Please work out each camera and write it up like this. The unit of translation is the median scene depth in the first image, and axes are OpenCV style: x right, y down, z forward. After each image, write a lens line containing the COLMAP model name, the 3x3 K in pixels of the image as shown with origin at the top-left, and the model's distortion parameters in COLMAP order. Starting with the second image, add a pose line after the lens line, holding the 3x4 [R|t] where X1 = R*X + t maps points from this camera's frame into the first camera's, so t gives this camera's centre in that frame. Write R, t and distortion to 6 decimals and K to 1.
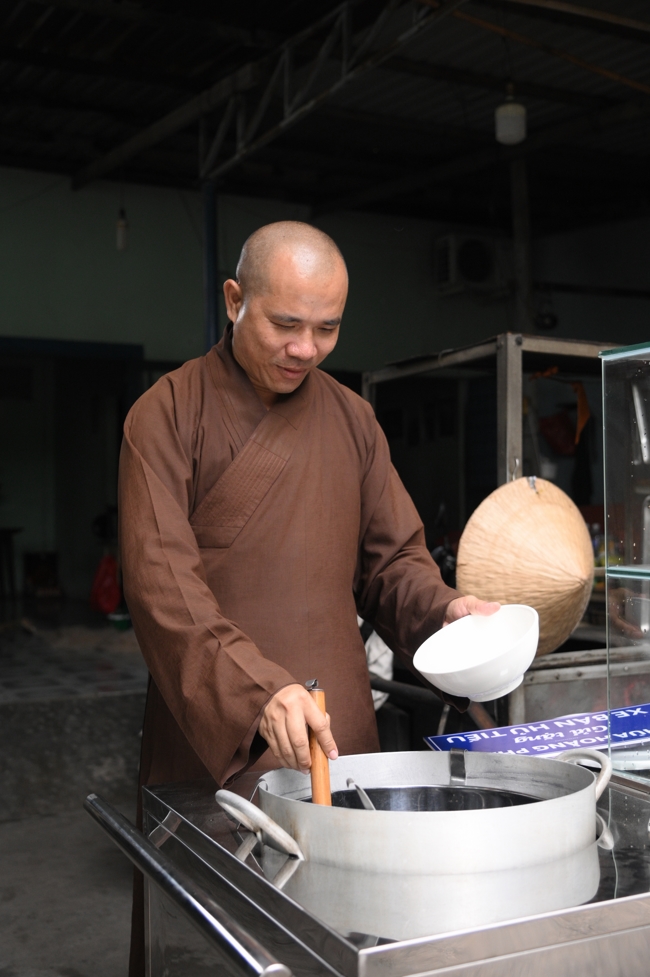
lens RADIAL K [[1169.3, 0, 325.0], [0, 1169.3, 488.5], [0, 0, 1]] dist [-0.007426, -0.000360]
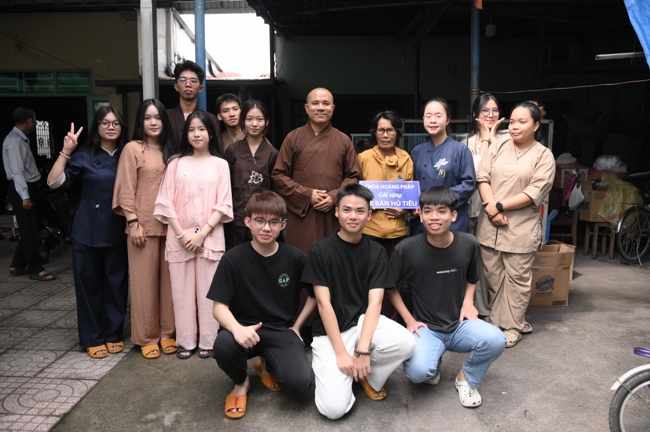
lens RADIAL K [[505.4, 0, 325.0], [0, 505.4, 216.0], [0, 0, 1]] dist [-0.050893, 0.004032]
pose [[0.876290, 0.081338, -0.474868, 0.795934], [-0.005376, 0.987235, 0.159179, -0.073605], [0.481753, -0.136934, 0.865542, -0.719457]]
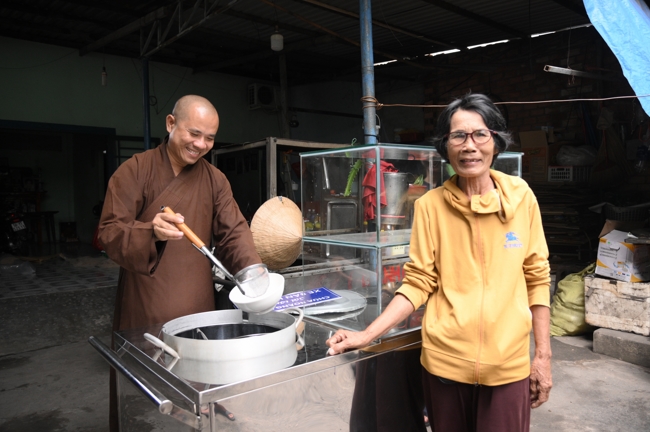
lens RADIAL K [[505.4, 0, 325.0], [0, 505.4, 216.0], [0, 0, 1]] dist [-0.050893, 0.004032]
pose [[0.971936, -0.011846, 0.234947, 0.017452], [-0.000565, 0.998611, 0.052684, -0.023770], [-0.235244, -0.051338, 0.970579, -0.055644]]
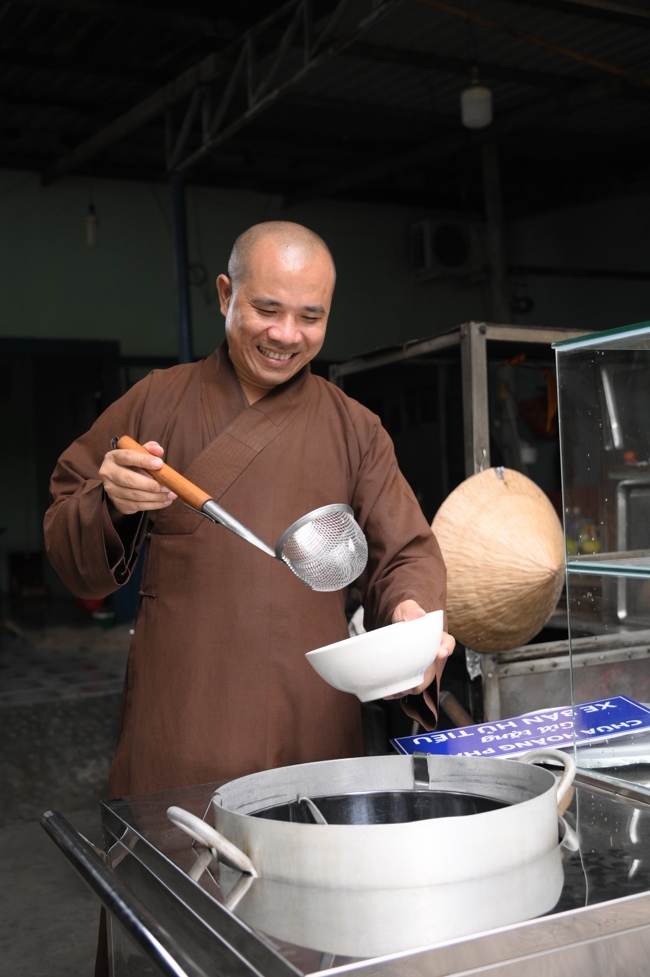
lens RADIAL K [[1169.3, 0, 325.0], [0, 1169.3, 488.5], [0, 0, 1]] dist [-0.007426, -0.000360]
pose [[0.999444, -0.032046, 0.009180, 0.019706], [0.031950, 0.999434, 0.010511, -0.007097], [-0.009511, -0.010212, 0.999903, 0.014170]]
